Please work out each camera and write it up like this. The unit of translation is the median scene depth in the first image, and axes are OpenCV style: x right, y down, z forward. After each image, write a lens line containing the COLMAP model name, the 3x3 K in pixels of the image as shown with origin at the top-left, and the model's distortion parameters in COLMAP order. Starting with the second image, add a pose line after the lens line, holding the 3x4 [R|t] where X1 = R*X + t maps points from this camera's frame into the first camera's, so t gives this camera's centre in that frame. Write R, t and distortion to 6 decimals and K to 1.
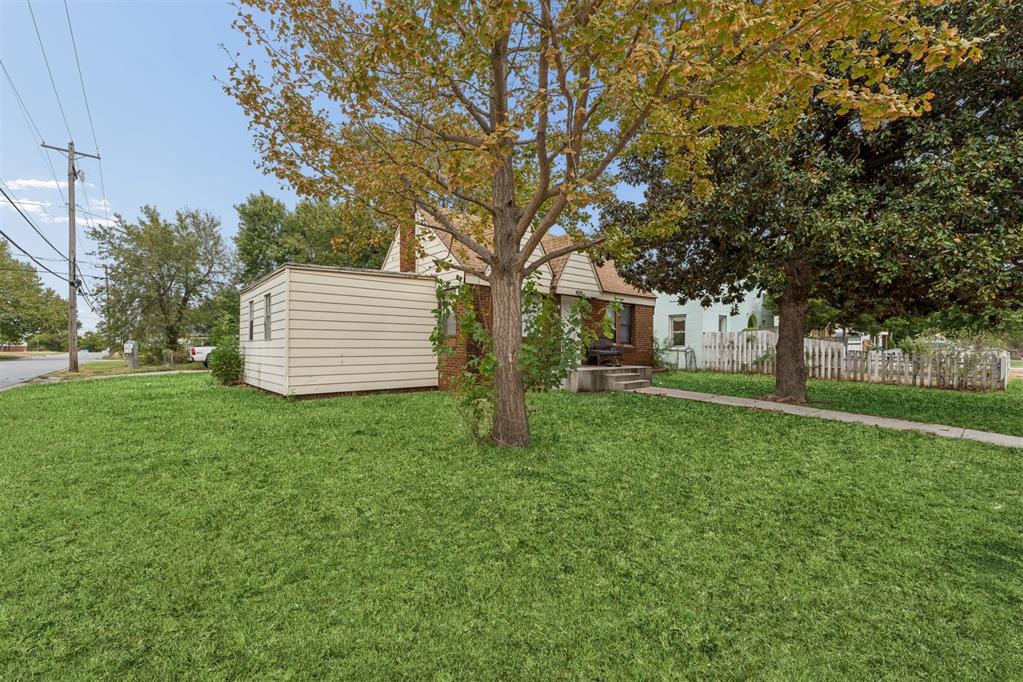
lens RADIAL K [[432.0, 0, 511.6], [0, 432.0, 345.0], [0, 0, 1]] dist [-0.000047, 0.000065]
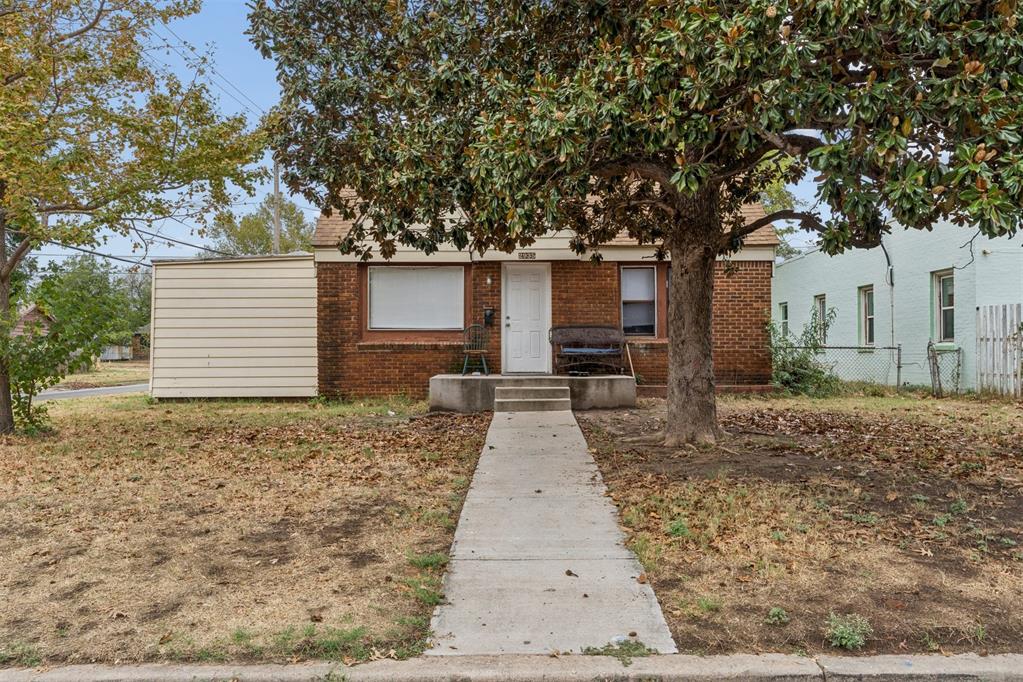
lens RADIAL K [[777.0, 0, 513.0], [0, 777.0, 343.3], [0, 0, 1]] dist [-0.001507, -0.007445]
pose [[0.772209, -0.012838, -0.635238, 0.710978], [0.009605, 0.999917, -0.008531, 0.011917], [0.635295, 0.000486, 0.772269, 0.127686]]
